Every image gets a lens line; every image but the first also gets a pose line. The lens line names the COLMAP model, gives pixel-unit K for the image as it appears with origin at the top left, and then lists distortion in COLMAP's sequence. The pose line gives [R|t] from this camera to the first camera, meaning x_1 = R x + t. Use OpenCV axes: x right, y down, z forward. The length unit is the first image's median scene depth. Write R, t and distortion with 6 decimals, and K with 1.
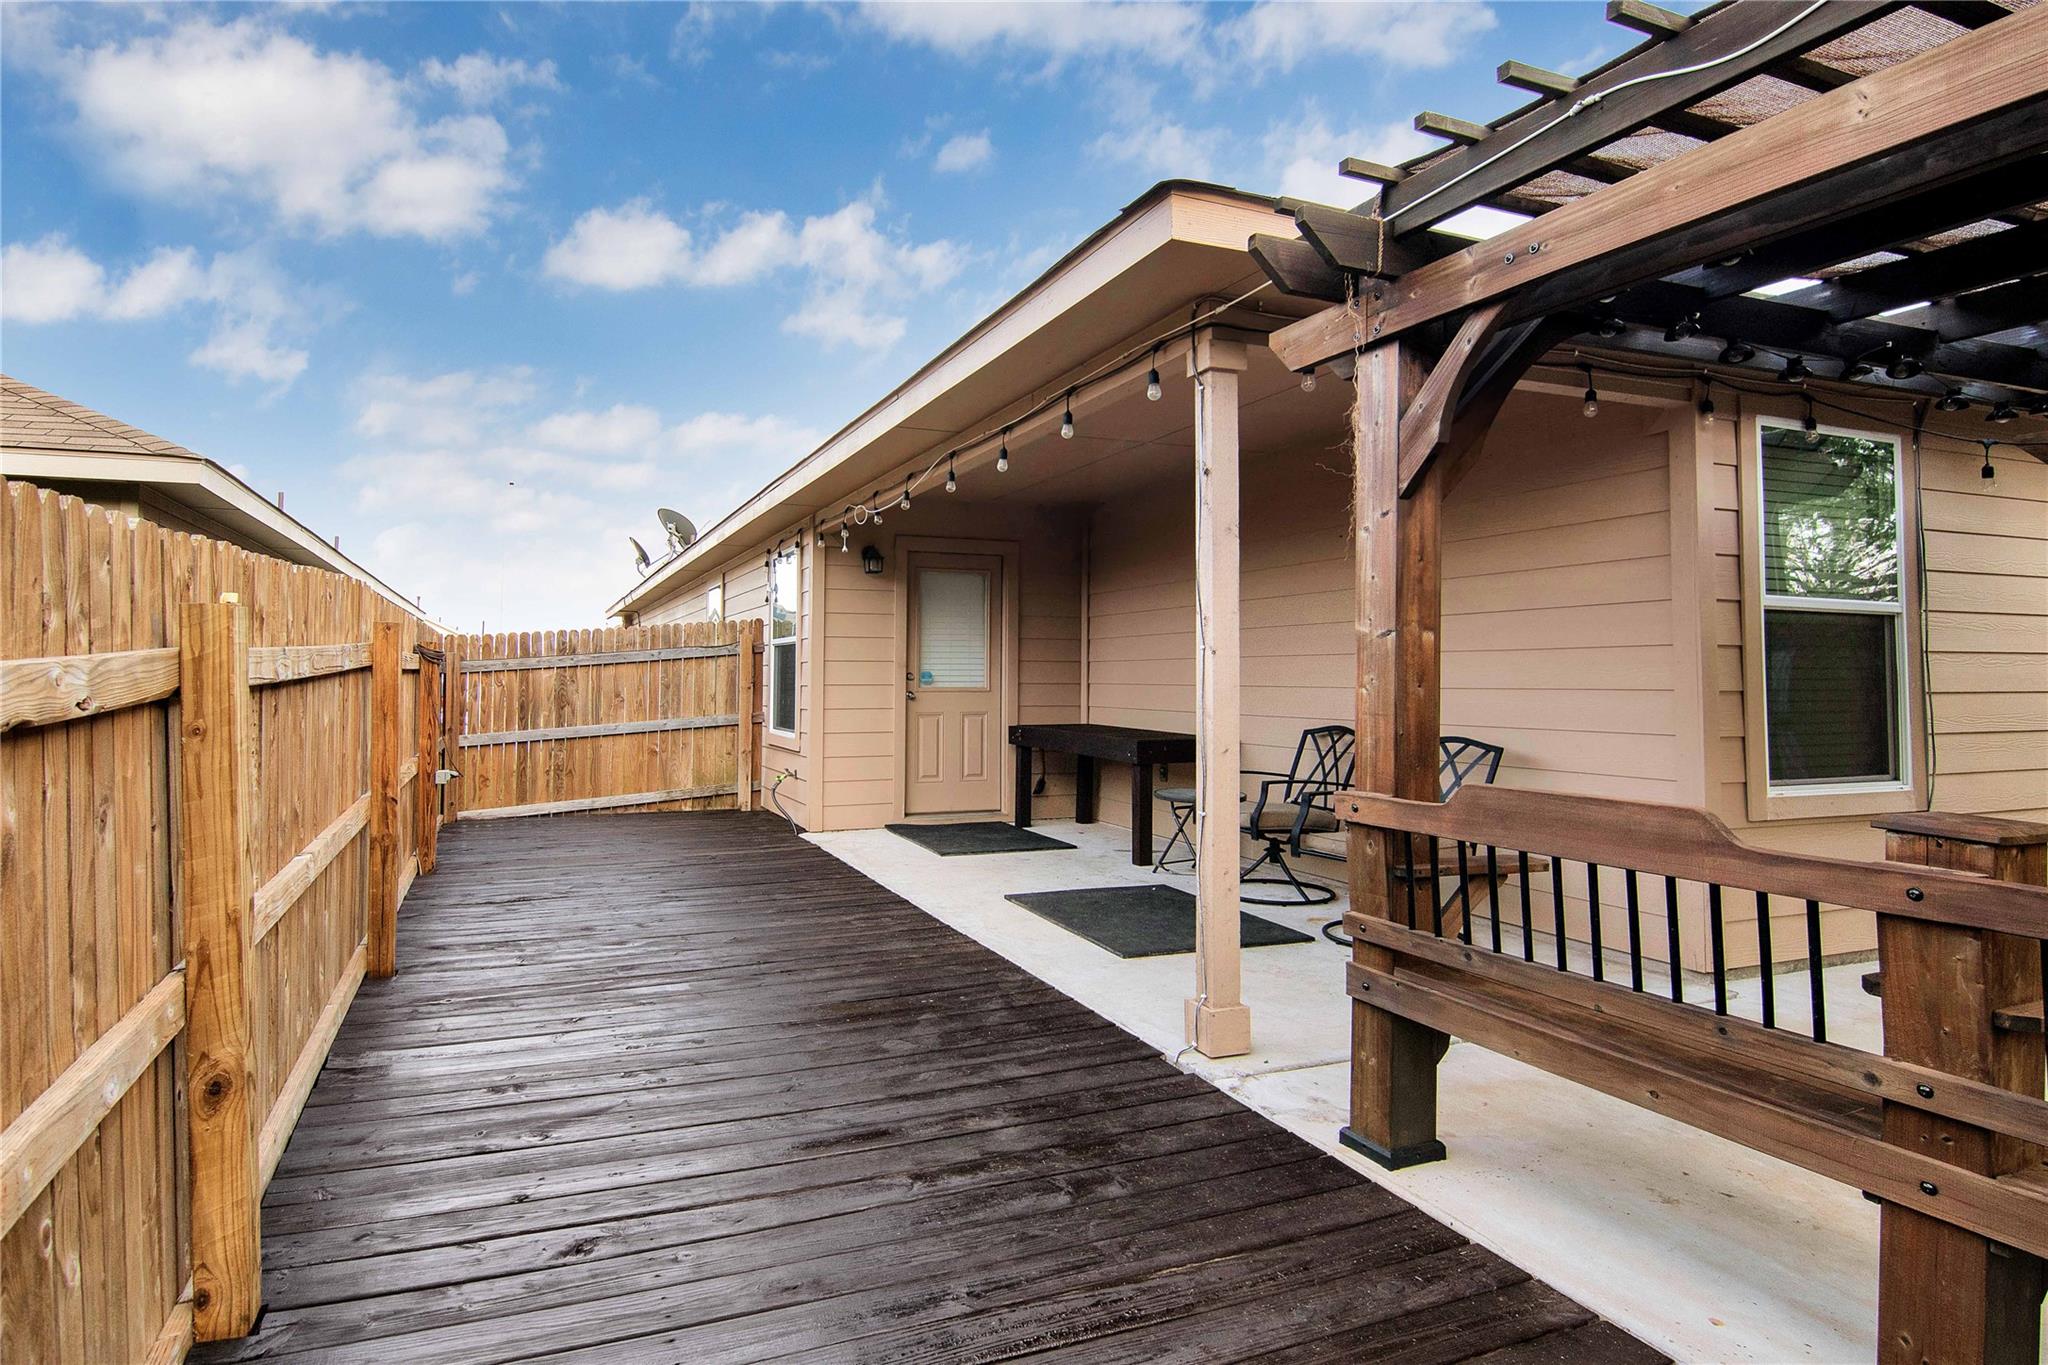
lens RADIAL K [[1110.1, 0, 905.3], [0, 1110.1, 672.8], [0, 0, 1]] dist [-0.000631, -0.000407]
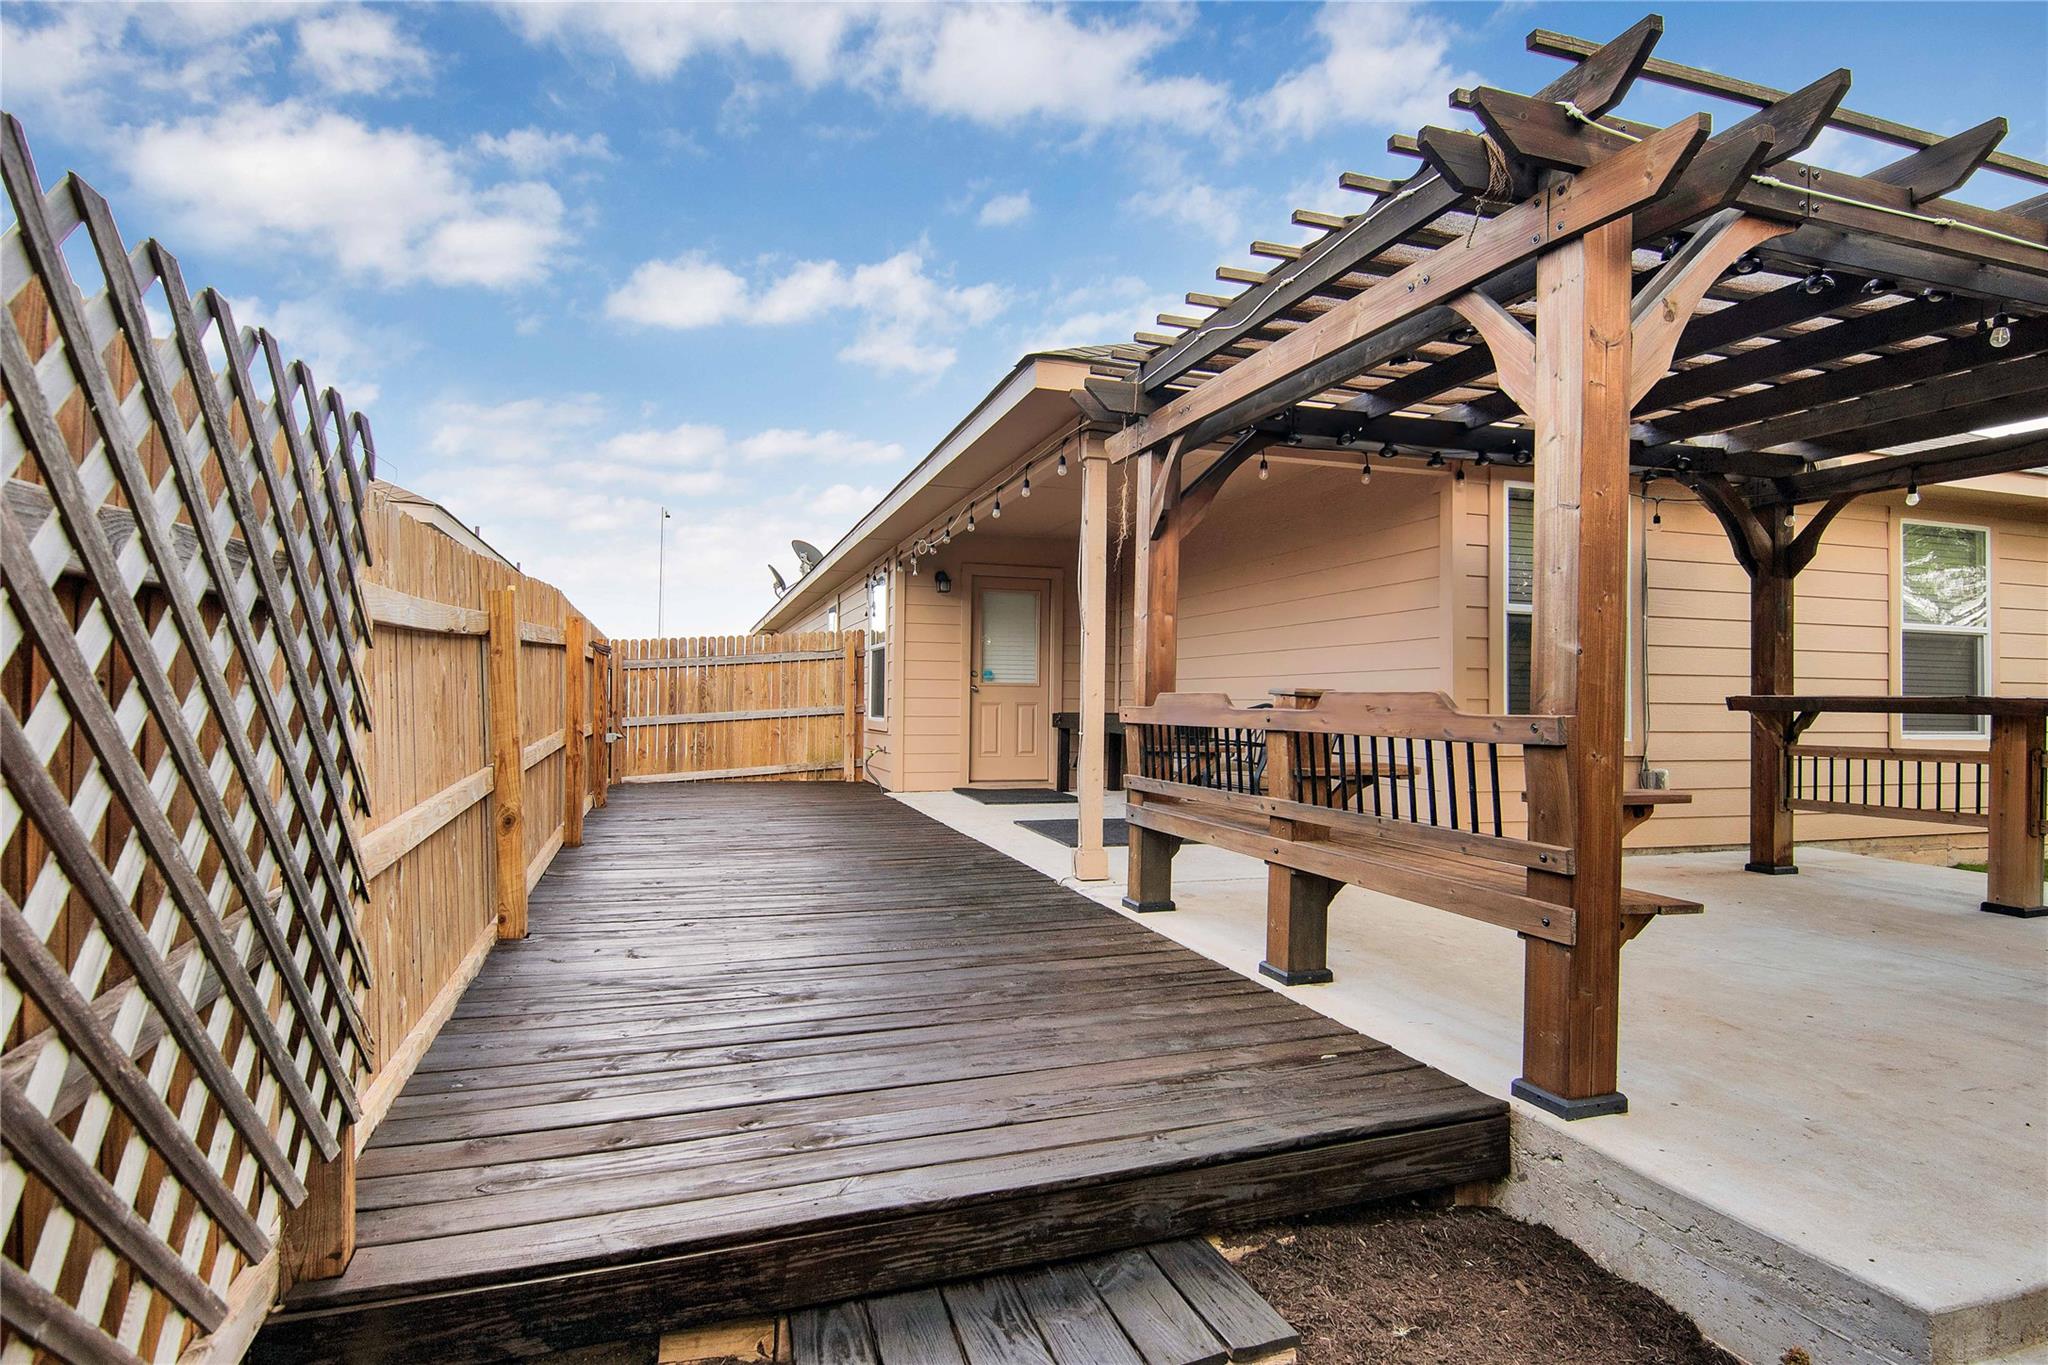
lens RADIAL K [[1062.9, 0, 1035.1], [0, 1062.9, 718.6], [0, 0, 1]] dist [0.024417, -0.017467]
pose [[0.999921, 0.004963, -0.011564, 0.093854], [-0.004741, 0.999805, 0.019148, 0.032857], [0.011656, -0.019092, 0.999750, -0.238377]]
